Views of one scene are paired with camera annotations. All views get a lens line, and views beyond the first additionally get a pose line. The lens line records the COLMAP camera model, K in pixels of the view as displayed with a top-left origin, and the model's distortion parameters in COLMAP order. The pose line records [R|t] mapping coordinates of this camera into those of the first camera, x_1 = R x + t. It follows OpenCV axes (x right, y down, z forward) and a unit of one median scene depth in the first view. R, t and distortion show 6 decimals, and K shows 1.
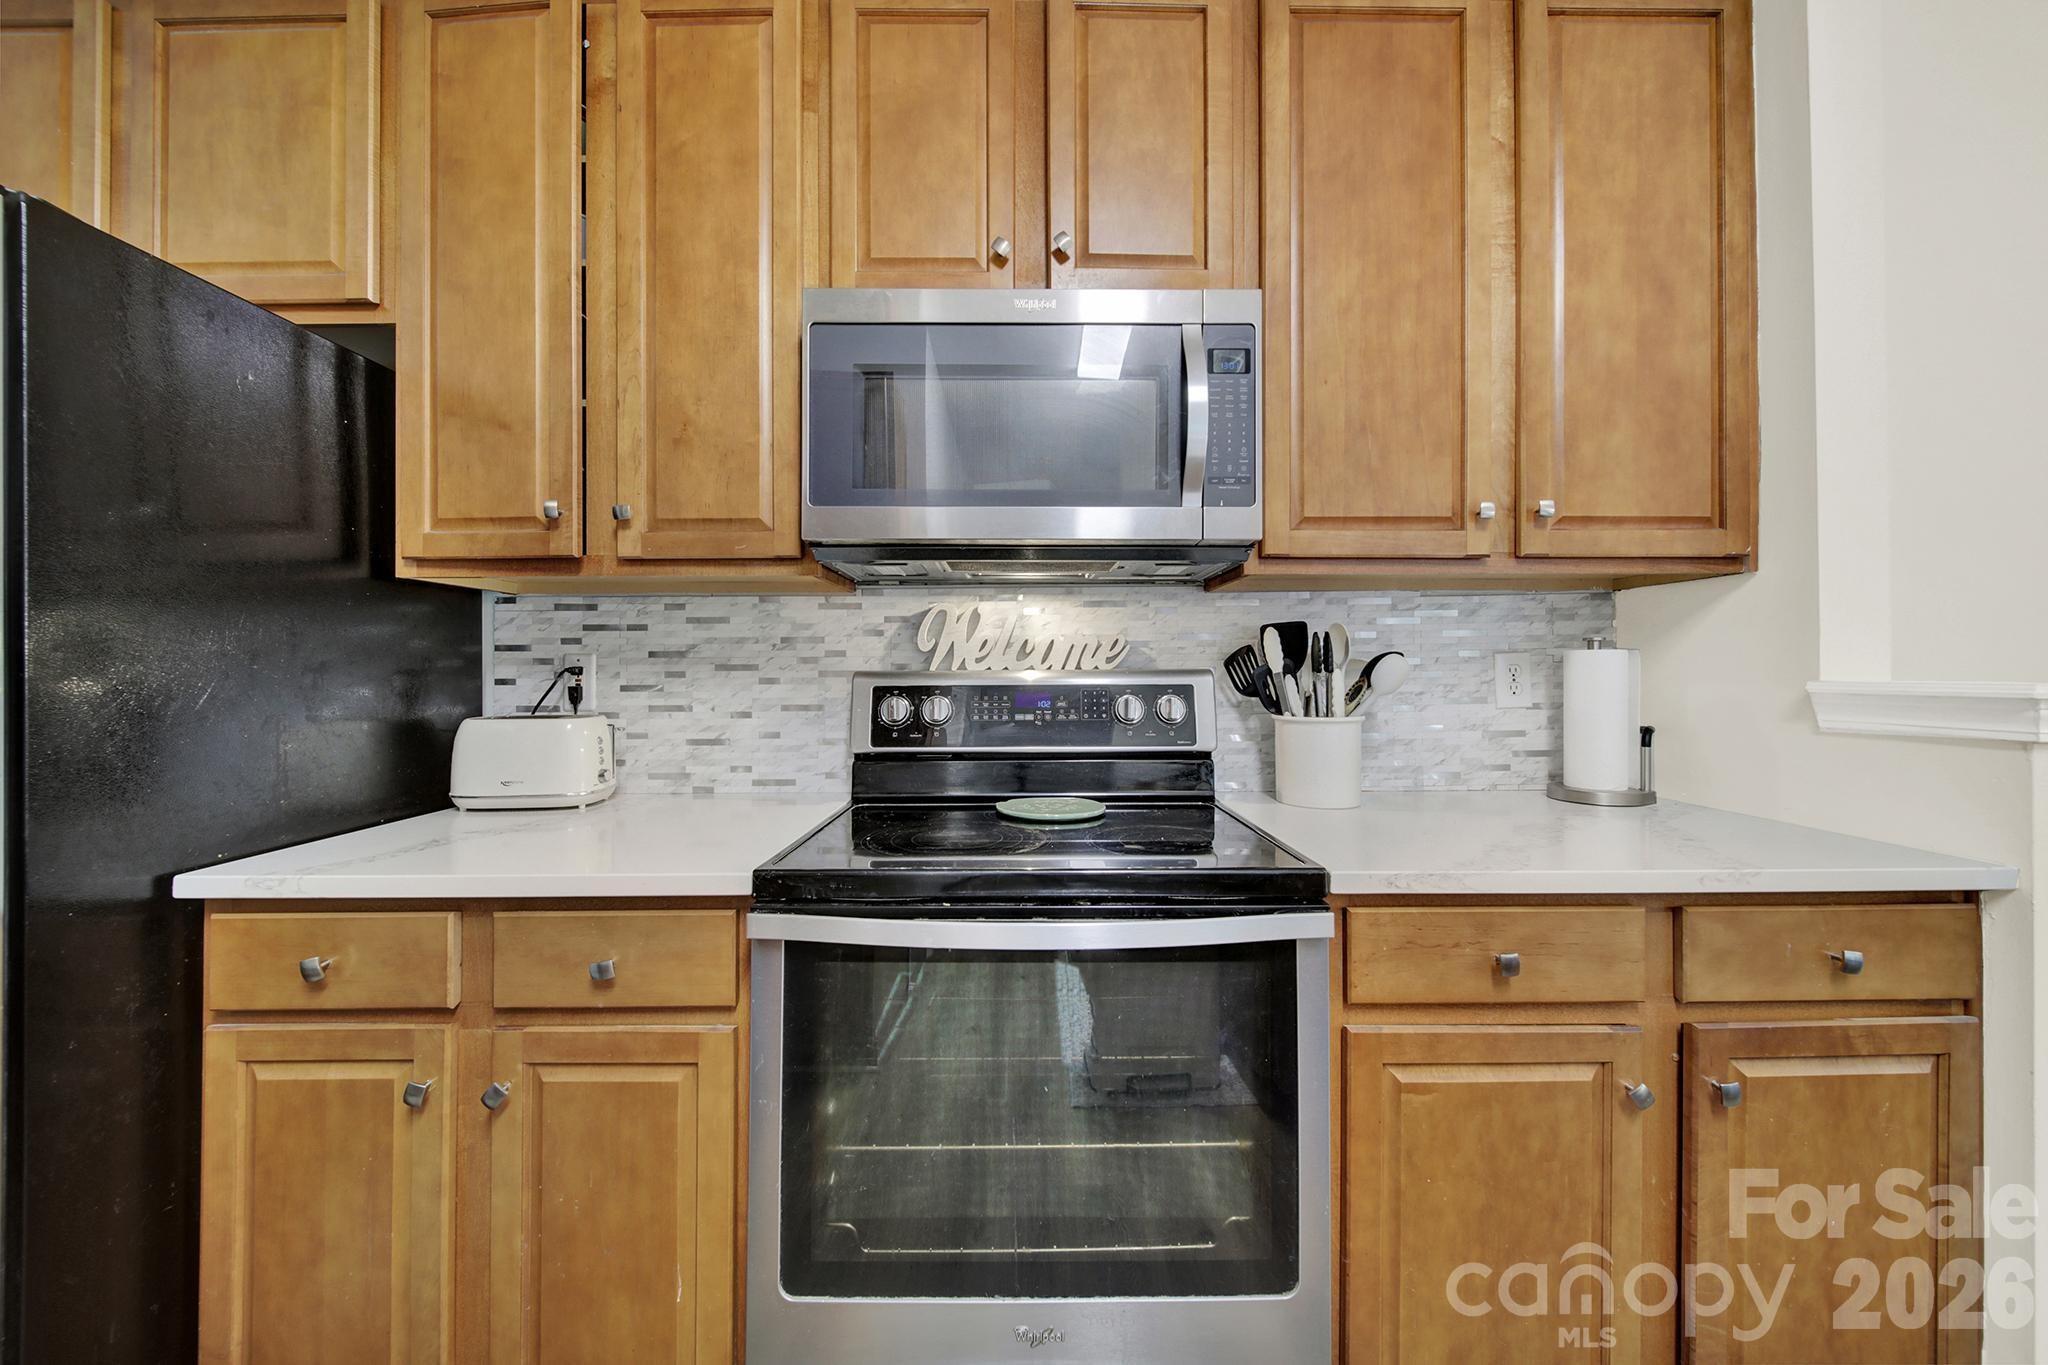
lens RADIAL K [[732.3, 0, 1021.8], [0, 732.3, 668.5], [0, 0, 1]] dist [0.000633, -0.002279]
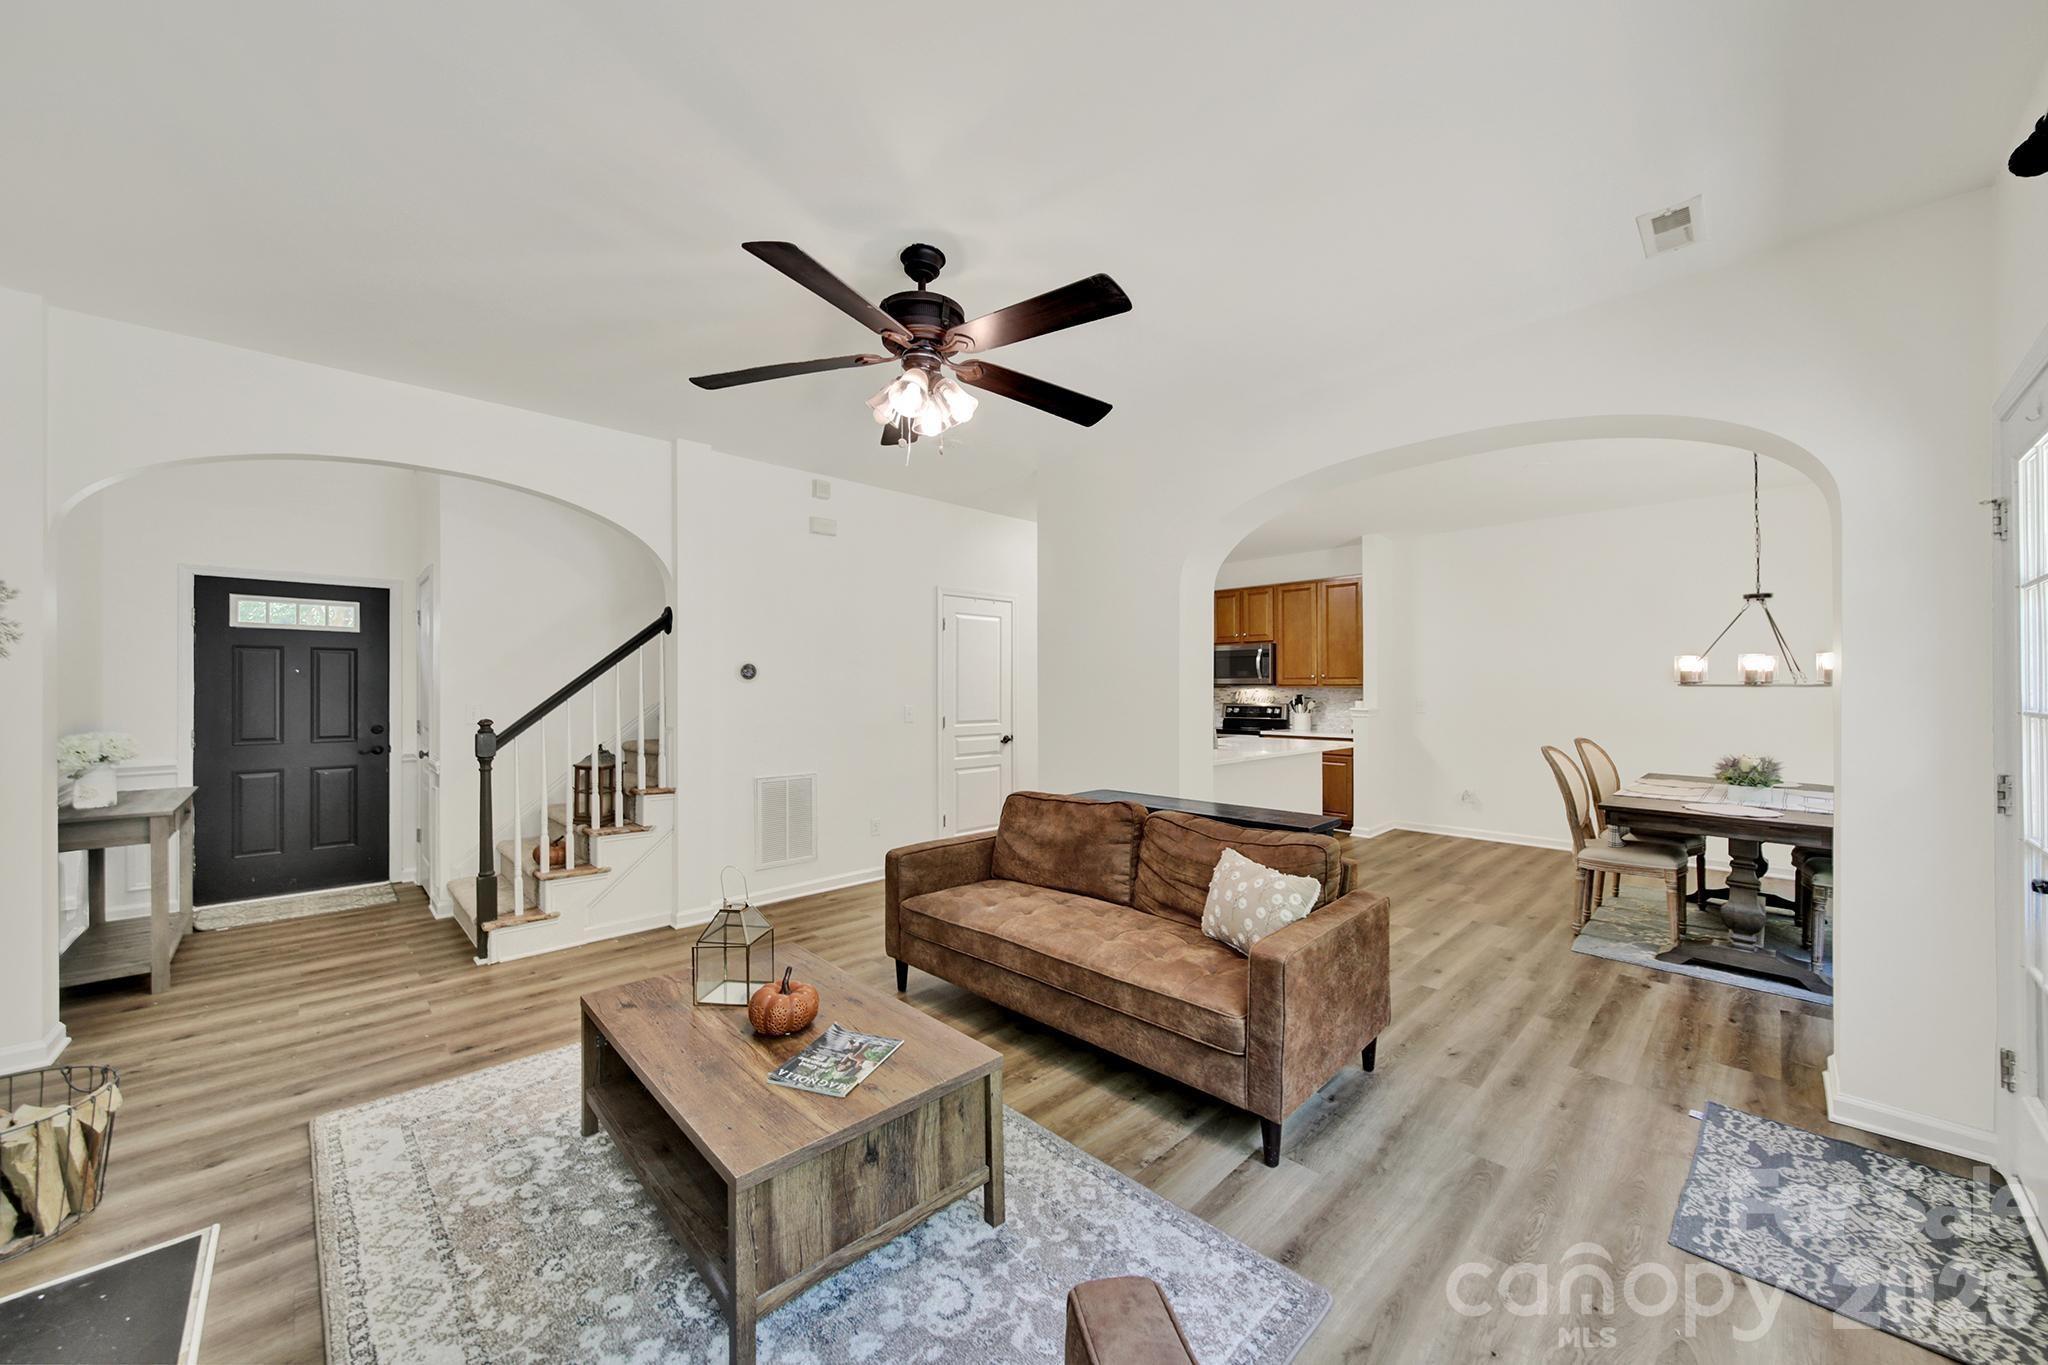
lens RADIAL K [[741.3, 0, 1024.0], [0, 741.3, 682.5], [0, 0, 1]] dist [-0.001782, -0.000162]
pose [[0.699092, -0.005034, -0.715014, 3.097661], [0.001811, 0.999984, -0.005270, -0.140650], [0.715030, 0.002390, 0.699090, -4.510210]]
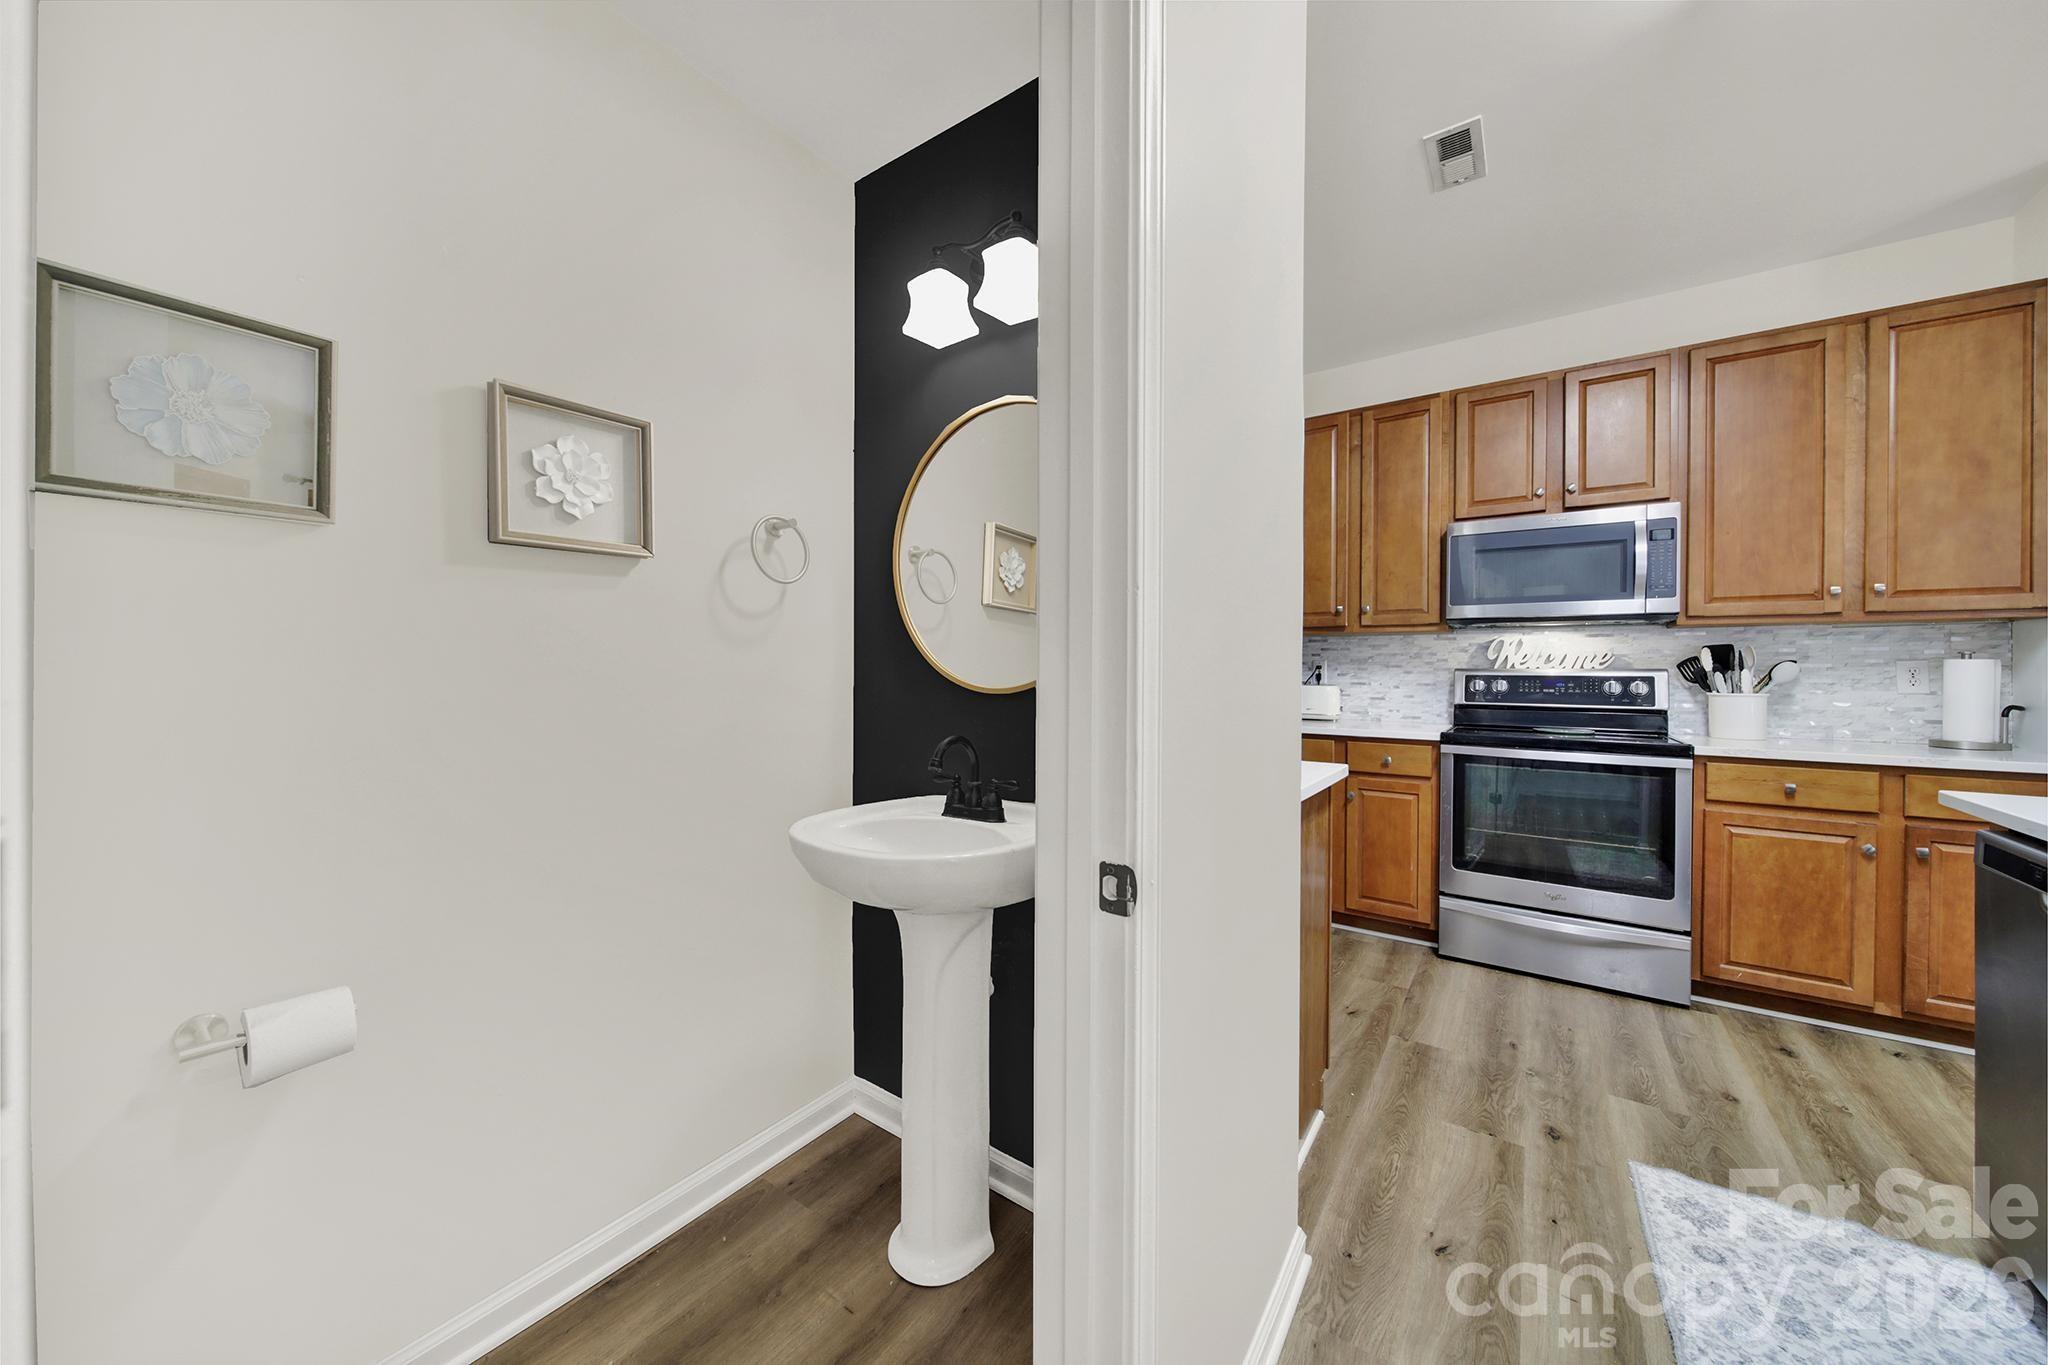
lens RADIAL K [[713.3, 0, 1022.1], [0, 713.3, 670.4], [0, 0, 1]] dist [0.000959, -0.002672]
pose [[0.812350, 0.009121, -0.583099, -0.036612], [-0.004572, 0.999947, 0.009272, -0.005213], [0.583152, -0.004867, 0.812348, -1.831768]]
